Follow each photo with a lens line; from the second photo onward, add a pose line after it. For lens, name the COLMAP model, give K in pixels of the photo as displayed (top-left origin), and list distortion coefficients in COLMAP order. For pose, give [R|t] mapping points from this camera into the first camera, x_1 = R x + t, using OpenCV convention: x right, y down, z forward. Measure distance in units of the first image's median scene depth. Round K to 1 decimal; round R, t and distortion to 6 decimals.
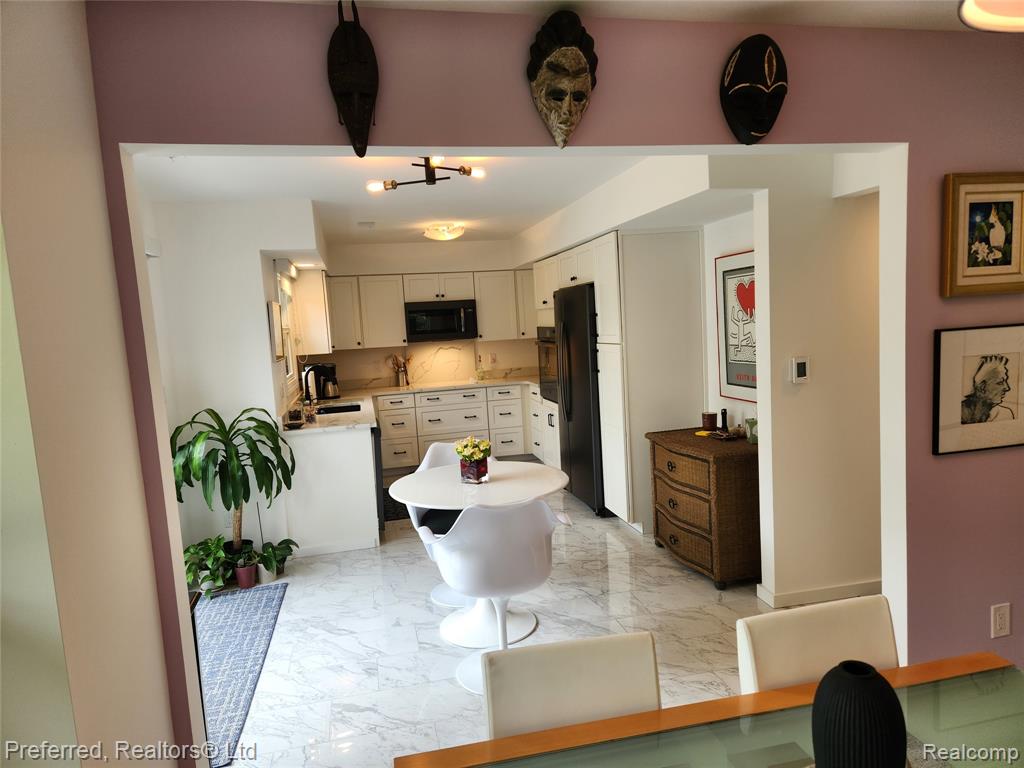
lens RADIAL K [[679.8, 0, 512.0], [0, 679.8, 384.0], [0, 0, 1]] dist [0.100009, -0.116937]
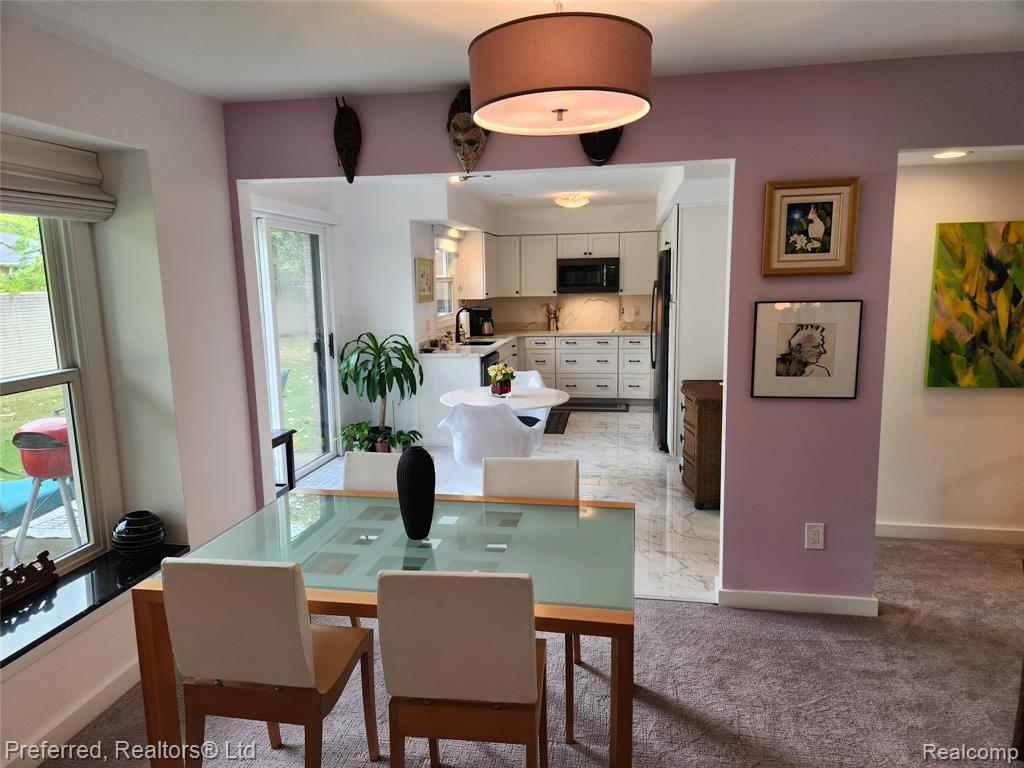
lens RADIAL K [[679.8, 0, 512.0], [0, 679.8, 384.0], [0, 0, 1]] dist [0.100009, -0.116937]
pose [[0.926103, 0.099692, -0.363860, 0.313711], [-0.073349, 0.993630, 0.085549, -0.000446], [0.370071, -0.052538, 0.927517, -0.180530]]
